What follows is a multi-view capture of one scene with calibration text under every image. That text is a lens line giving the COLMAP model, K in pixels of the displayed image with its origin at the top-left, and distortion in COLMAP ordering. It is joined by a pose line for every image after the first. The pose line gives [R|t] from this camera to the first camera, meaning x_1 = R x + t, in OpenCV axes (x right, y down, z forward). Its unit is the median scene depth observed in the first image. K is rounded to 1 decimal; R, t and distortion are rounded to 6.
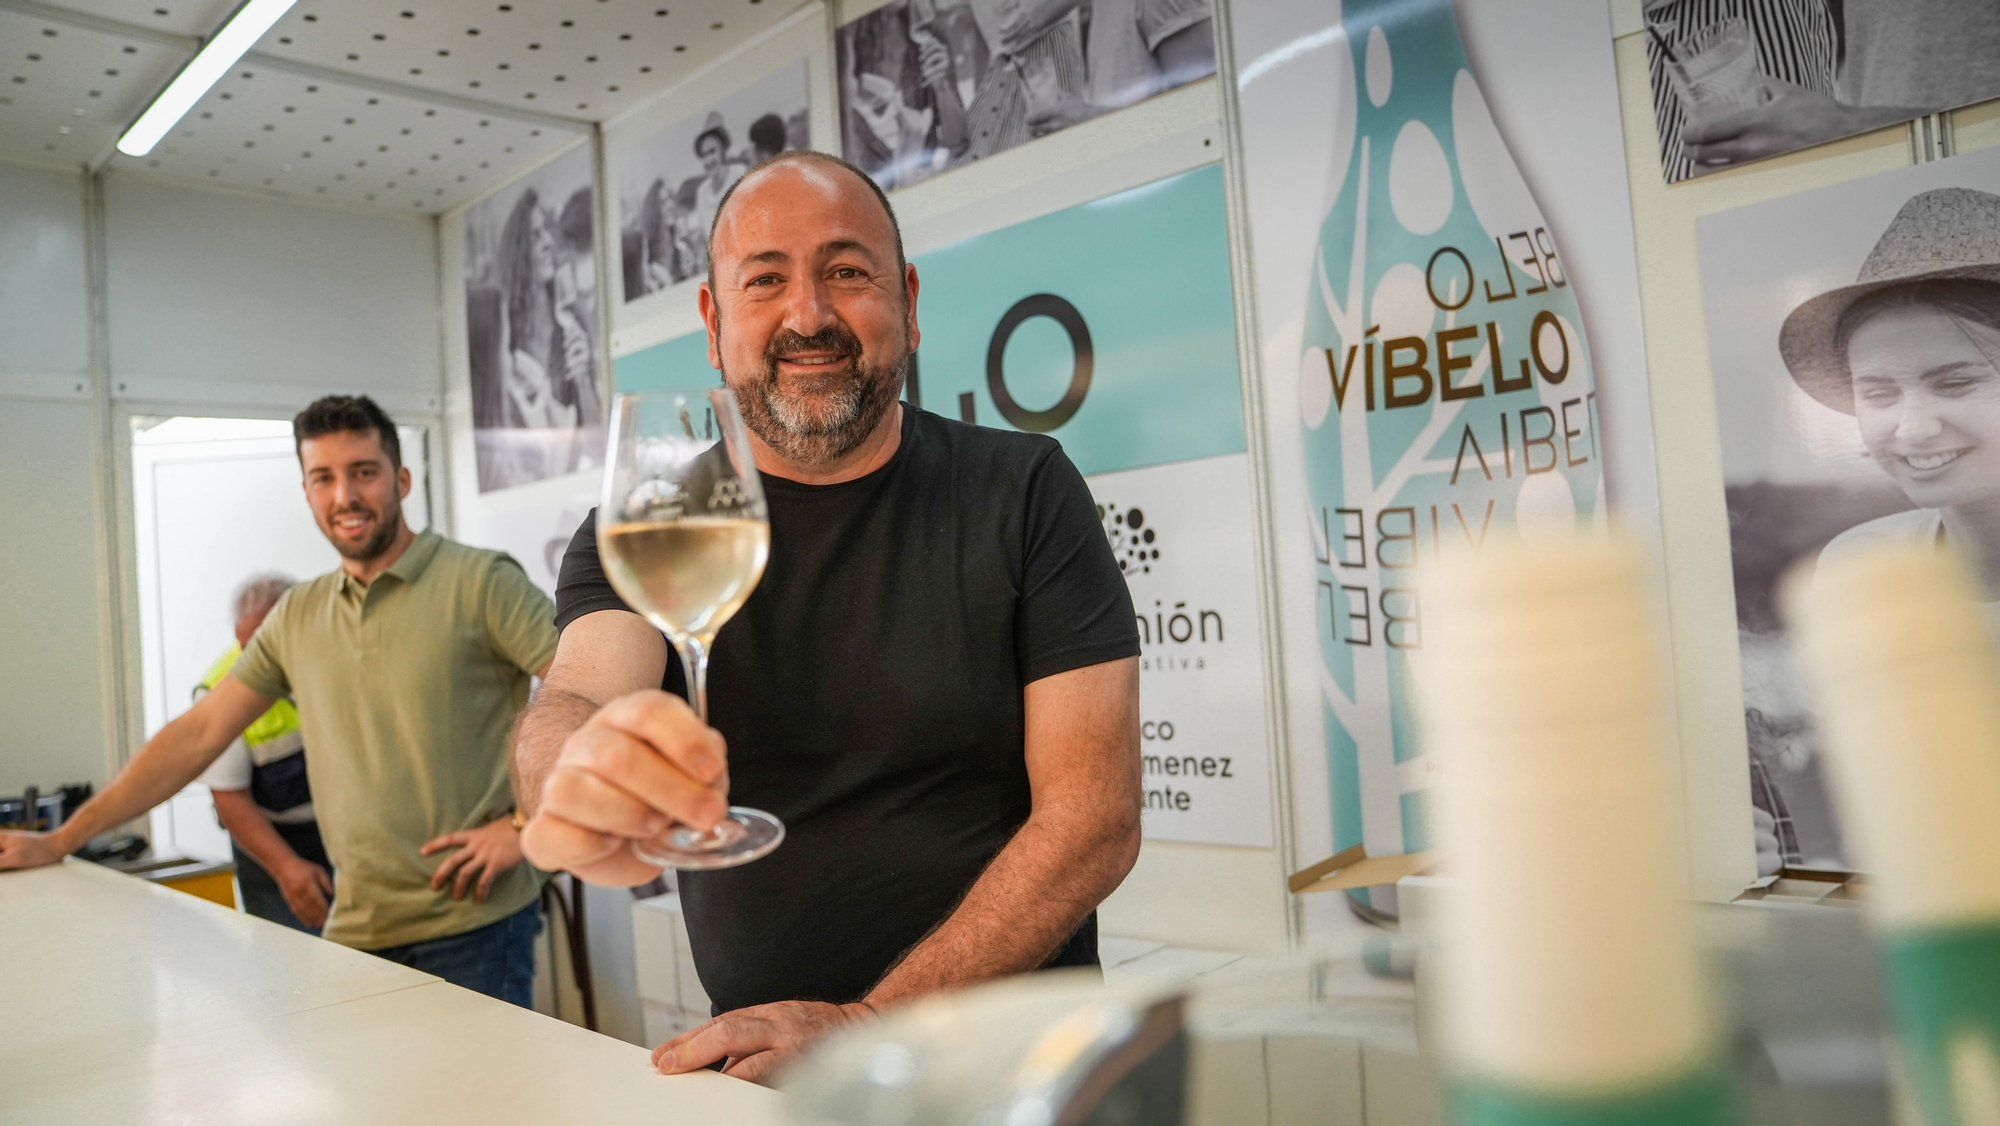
lens RADIAL K [[1449.2, 0, 1003.4], [0, 1449.2, 560.0], [0, 0, 1]] dist [-0.117933, 0.094960]
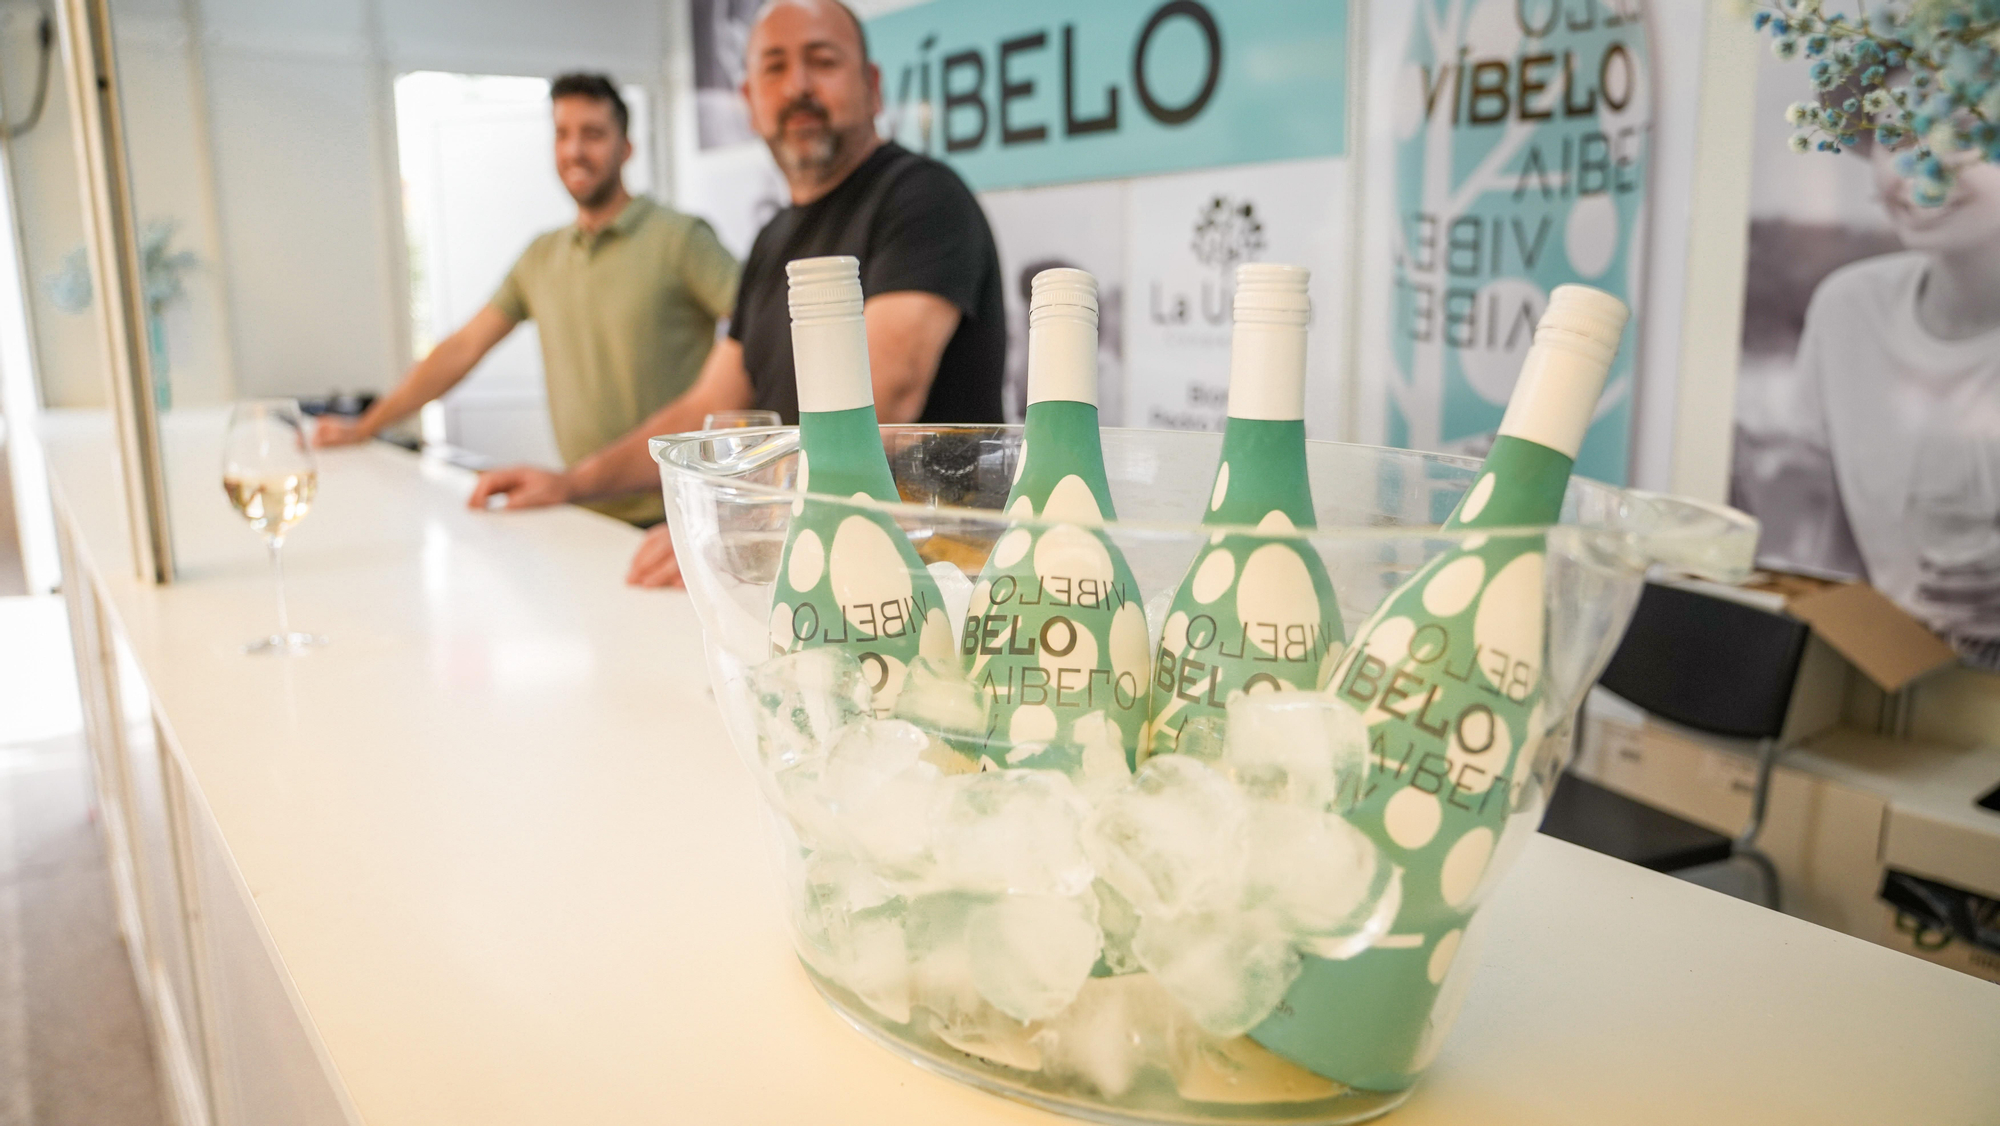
lens RADIAL K [[1449.2, 0, 992.6], [0, 1449.2, 570.2], [0, 0, 1]] dist [-0.117933, 0.094960]
pose [[0.984191, 0.091123, -0.151870, 0.106718], [-0.053501, 0.970394, 0.235529, -0.012096], [0.168836, -0.223680, 0.959928, -0.182930]]
